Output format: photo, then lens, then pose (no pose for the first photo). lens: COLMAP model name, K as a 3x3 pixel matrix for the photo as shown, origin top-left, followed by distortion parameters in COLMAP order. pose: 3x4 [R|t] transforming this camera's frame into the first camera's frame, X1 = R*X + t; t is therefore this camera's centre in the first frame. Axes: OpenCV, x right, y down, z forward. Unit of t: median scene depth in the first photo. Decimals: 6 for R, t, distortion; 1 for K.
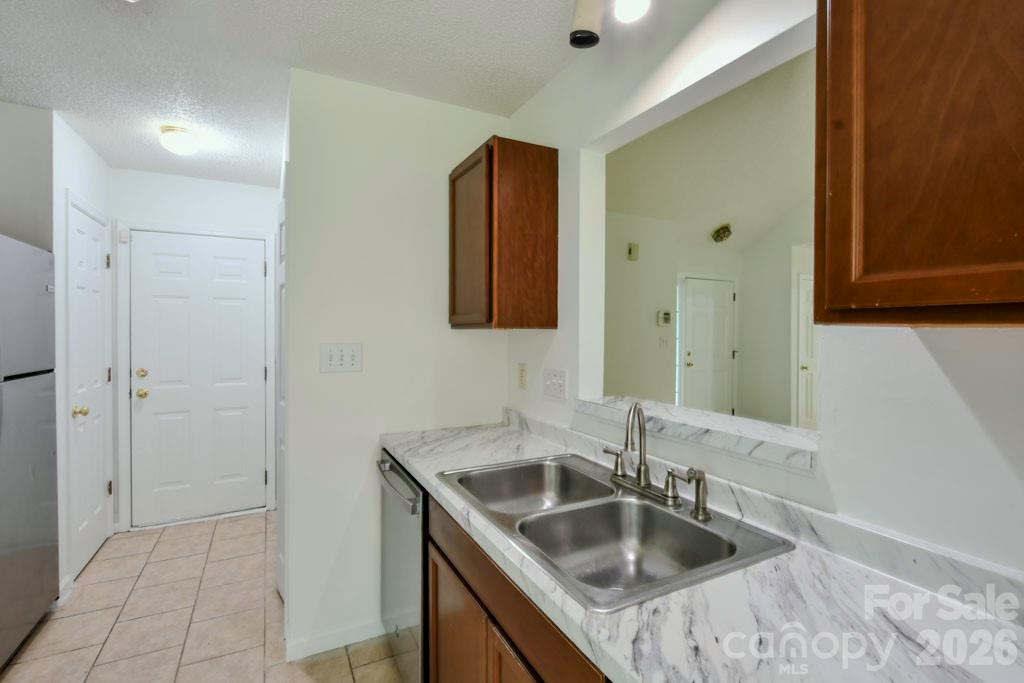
lens RADIAL K [[452.2, 0, 493.5], [0, 452.2, 343.0], [0, 0, 1]] dist [-0.001220, 0.000198]
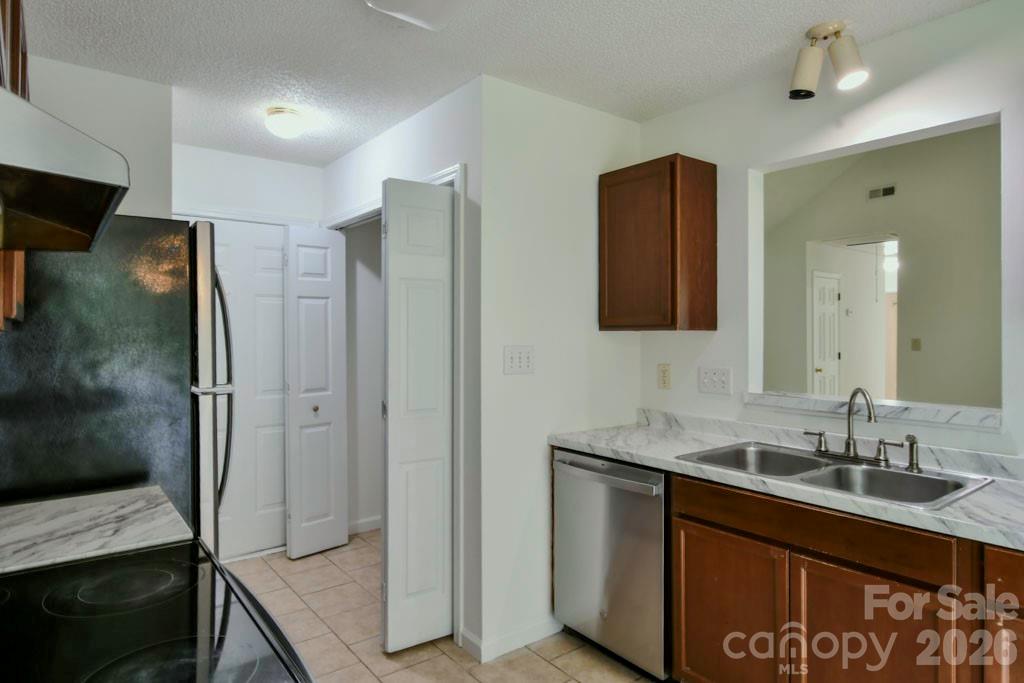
lens RADIAL K [[571.6, 0, 524.6], [0, 571.6, 342.6], [0, 0, 1]] dist [-0.004022, 0.000141]
pose [[0.982591, -0.007147, 0.185646, -0.475417], [0.008817, 0.999928, -0.008173, 0.003858], [-0.185574, 0.009668, 0.982583, -0.216617]]
